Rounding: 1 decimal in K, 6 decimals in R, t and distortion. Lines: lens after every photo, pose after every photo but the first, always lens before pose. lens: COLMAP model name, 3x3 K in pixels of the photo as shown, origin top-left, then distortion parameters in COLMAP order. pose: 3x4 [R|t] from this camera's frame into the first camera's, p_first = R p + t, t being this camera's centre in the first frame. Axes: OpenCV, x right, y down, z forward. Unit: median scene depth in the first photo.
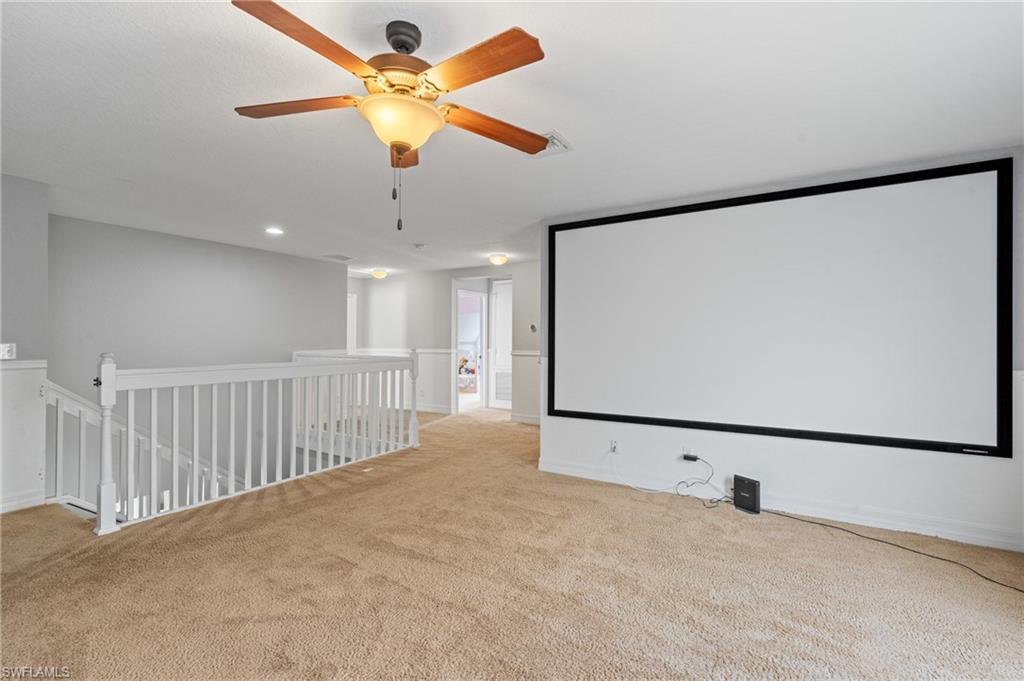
lens RADIAL K [[463.0, 0, 514.6], [0, 463.0, 340.6], [0, 0, 1]] dist [0.001731, -0.000087]
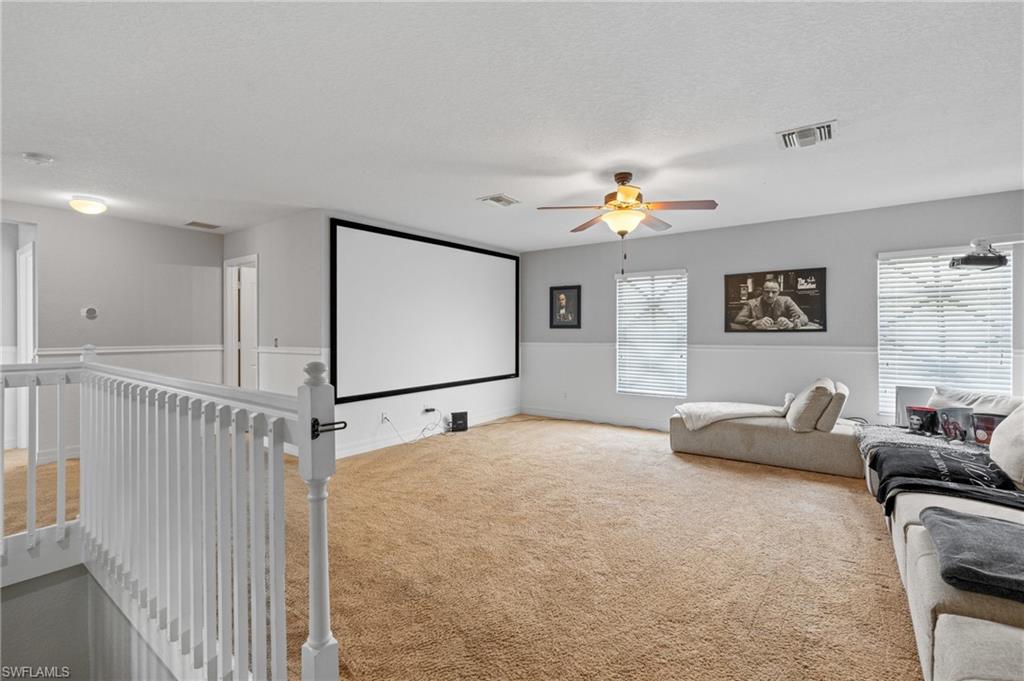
lens RADIAL K [[463.0, 0, 512.5], [0, 463.0, 334.1], [0, 0, 1]] dist [0.001731, -0.000087]
pose [[0.085451, -0.012073, 0.996269, -1.057054], [0.001329, 0.999927, 0.012004, -0.006549], [-0.996341, 0.000298, 0.085461, 0.609094]]
